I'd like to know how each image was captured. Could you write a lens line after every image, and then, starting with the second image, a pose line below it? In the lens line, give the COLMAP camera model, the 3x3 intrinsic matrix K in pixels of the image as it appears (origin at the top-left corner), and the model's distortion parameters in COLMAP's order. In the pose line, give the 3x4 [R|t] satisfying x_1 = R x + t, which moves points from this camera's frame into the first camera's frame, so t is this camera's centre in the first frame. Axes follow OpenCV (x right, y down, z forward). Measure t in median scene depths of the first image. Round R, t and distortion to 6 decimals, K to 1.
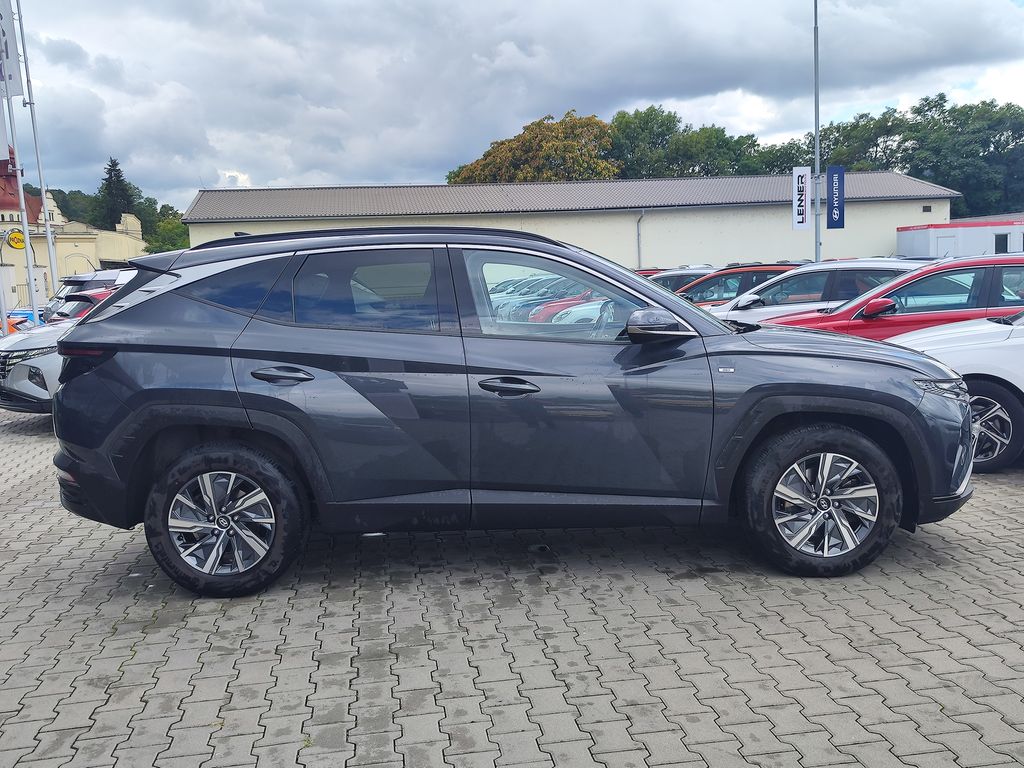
lens RADIAL K [[1039.8, 0, 533.8], [0, 1039.8, 367.9], [0, 0, 1]] dist [0.063311, -0.118424]
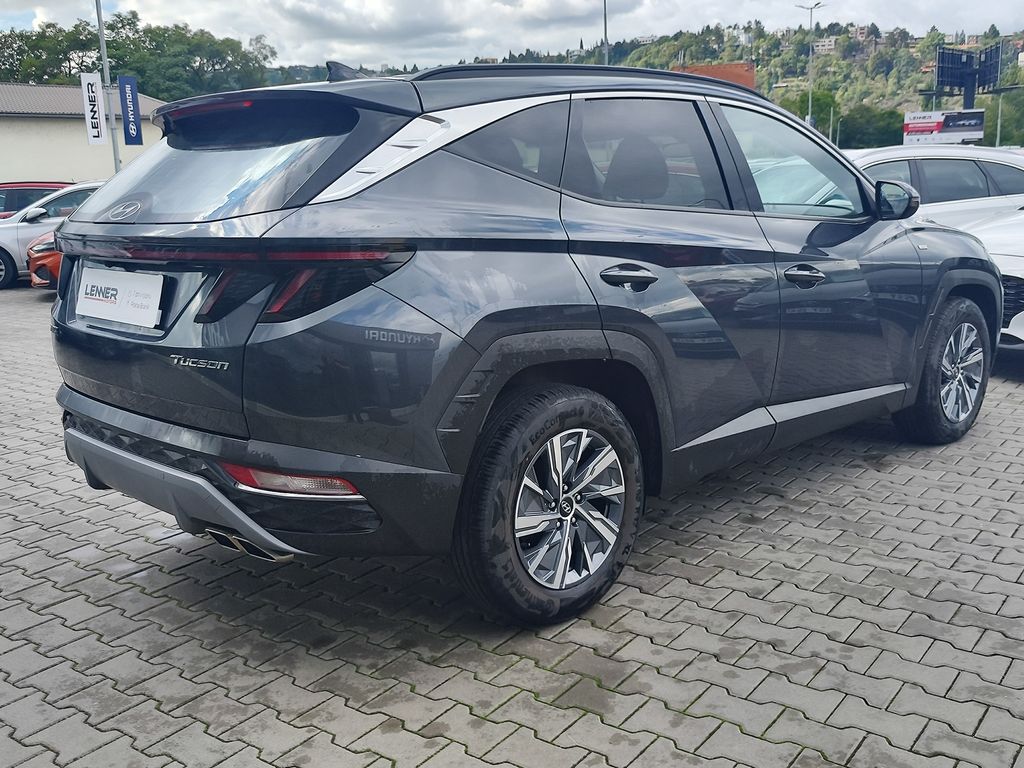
lens RADIAL K [[1044.3, 0, 535.3], [0, 1044.3, 382.2], [0, 0, 1]] dist [0.059461, -0.122894]
pose [[0.699155, -0.122386, 0.704418, -0.762578], [0.068635, 0.992179, 0.104259, 0.000537], [-0.711668, -0.024546, 0.702087, 0.556427]]
